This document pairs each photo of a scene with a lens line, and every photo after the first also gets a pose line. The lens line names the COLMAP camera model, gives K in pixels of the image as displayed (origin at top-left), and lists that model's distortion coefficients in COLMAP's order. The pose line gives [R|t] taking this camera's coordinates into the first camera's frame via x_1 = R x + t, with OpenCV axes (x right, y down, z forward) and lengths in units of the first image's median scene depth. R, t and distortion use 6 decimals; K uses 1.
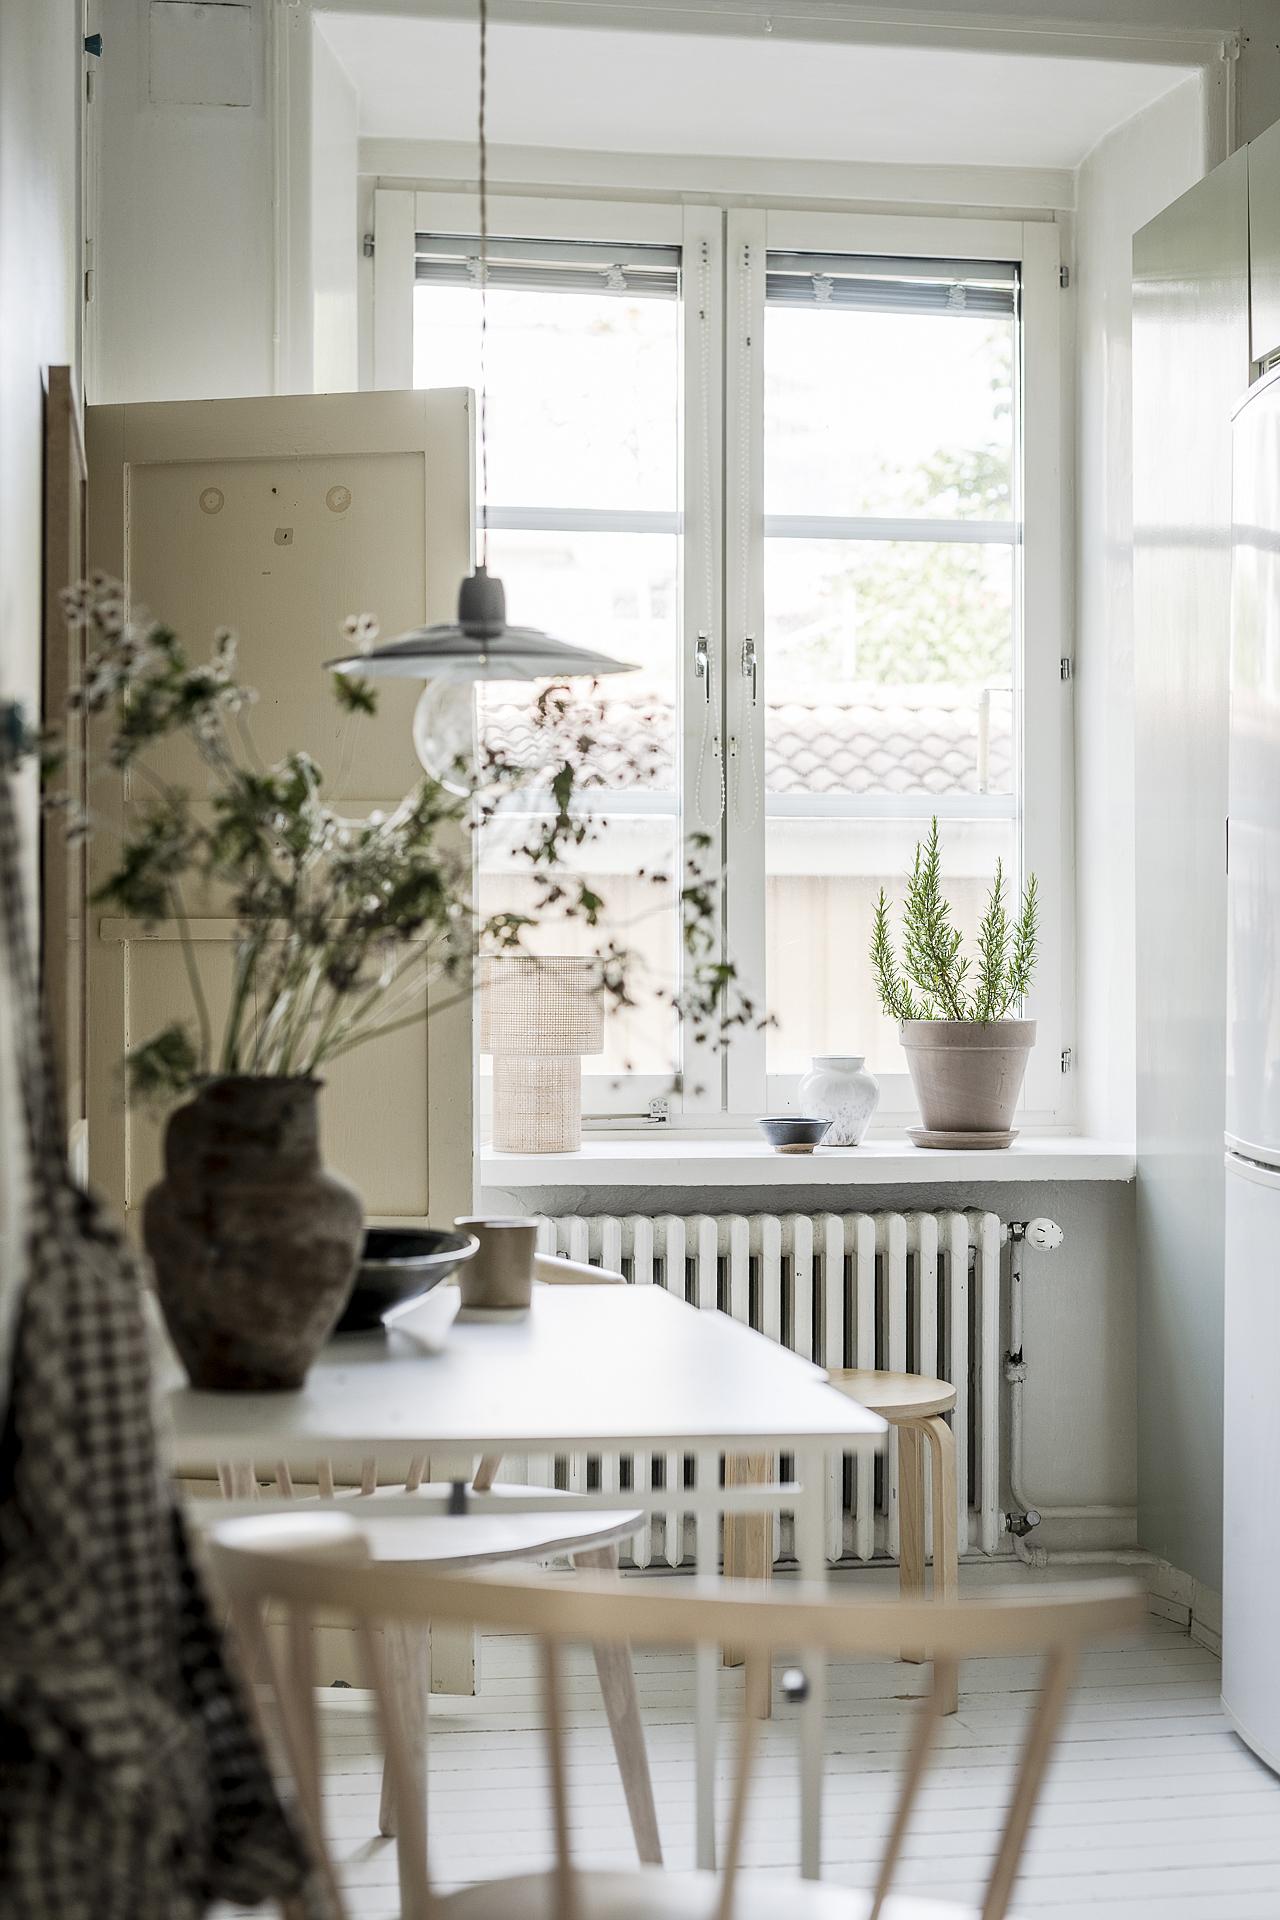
lens RADIAL K [[2696.7, 0, 640.0], [0, 2696.7, 960.0], [0, 0, 1]] dist [-0.015298, 0.065432]
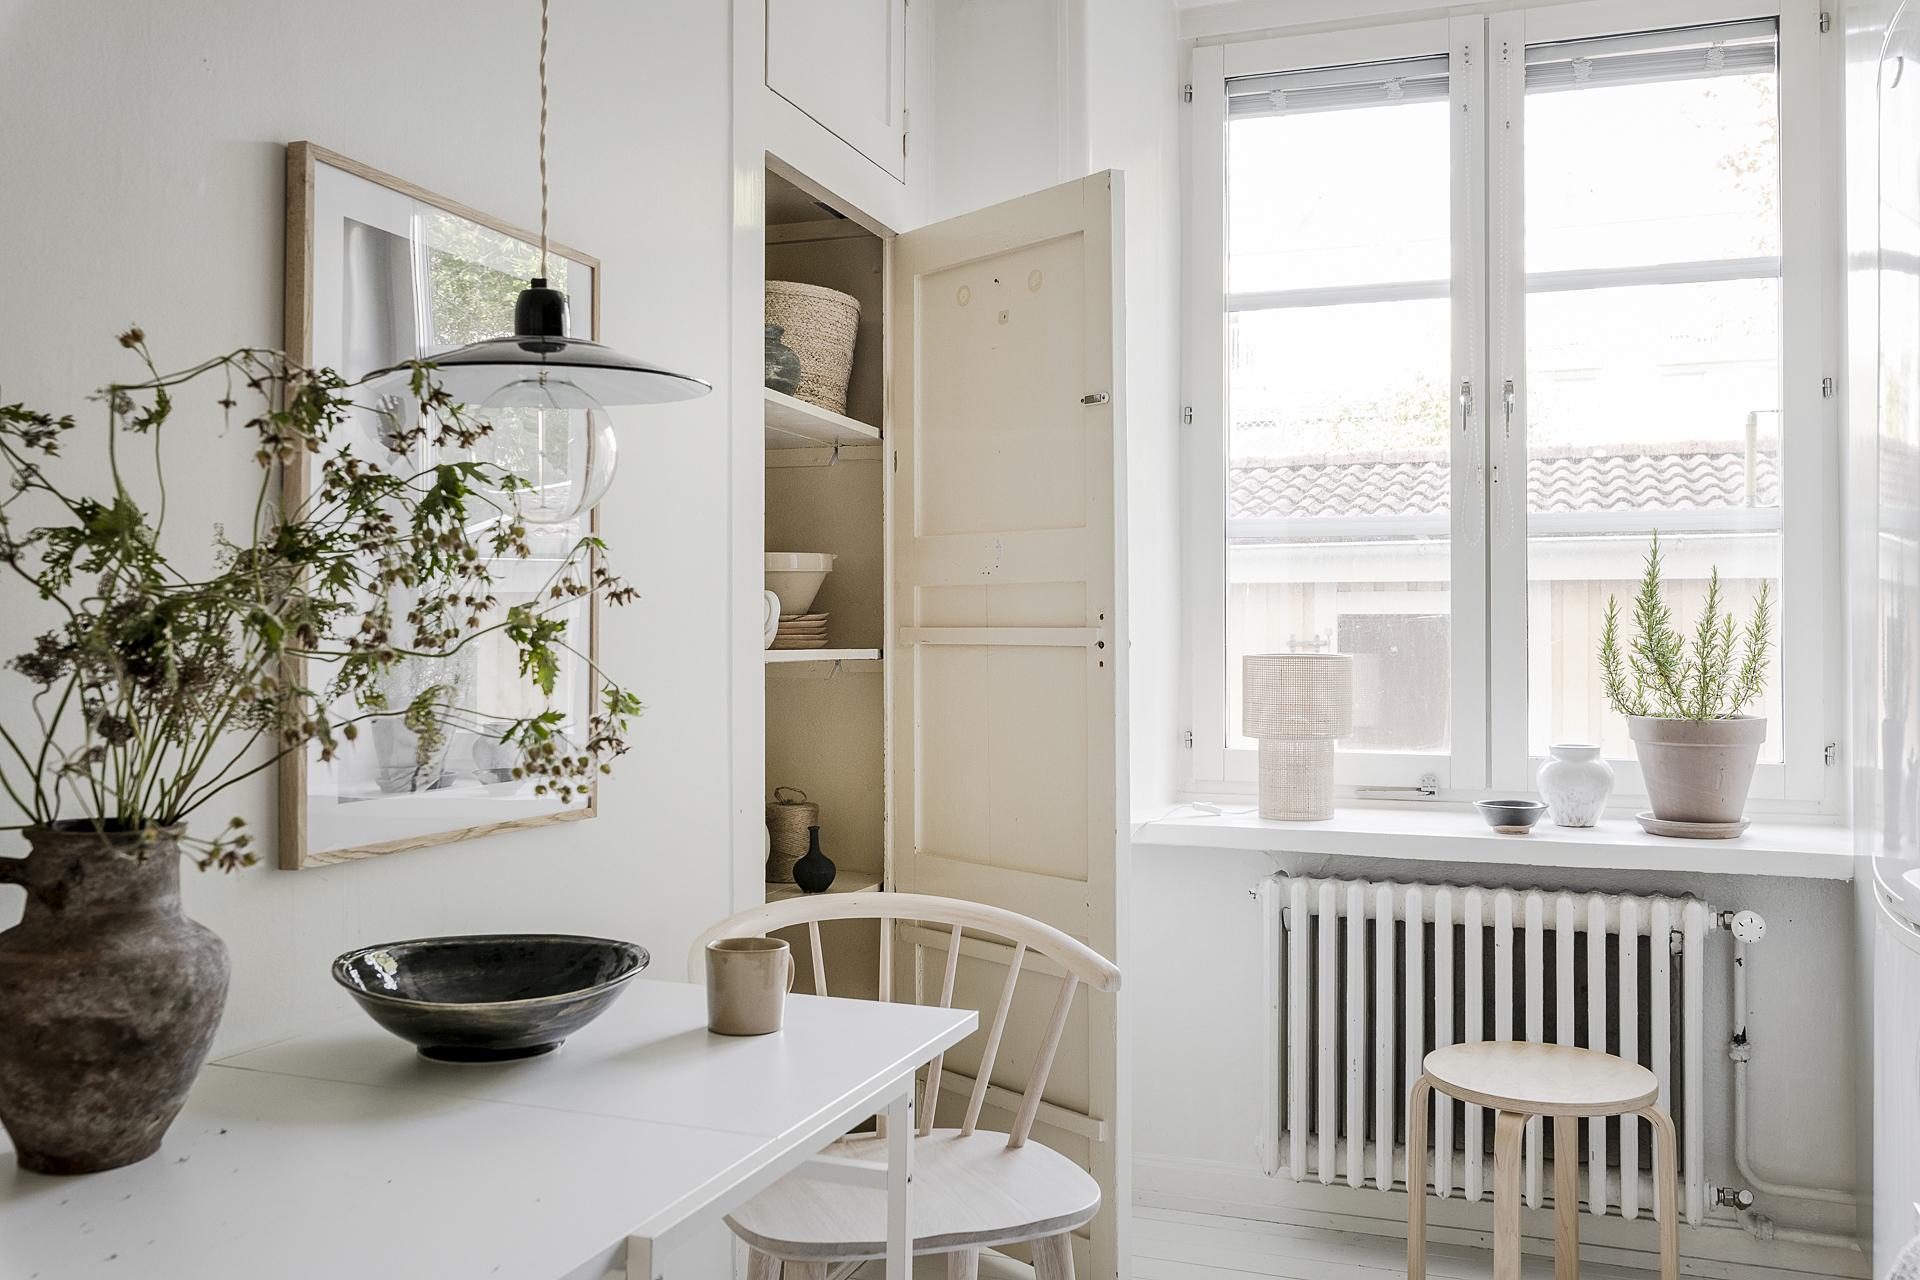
lens RADIAL K [[1584.1, 0, 1012.1], [0, 1584.1, 615.8], [0, 0, 1]] dist [-0.003559, -0.001594]
pose [[0.875713, -0.004802, -0.482809, 0.192720], [-0.000261, 0.999946, -0.010419, -0.011676], [0.482833, 0.009251, 0.875664, 0.321308]]
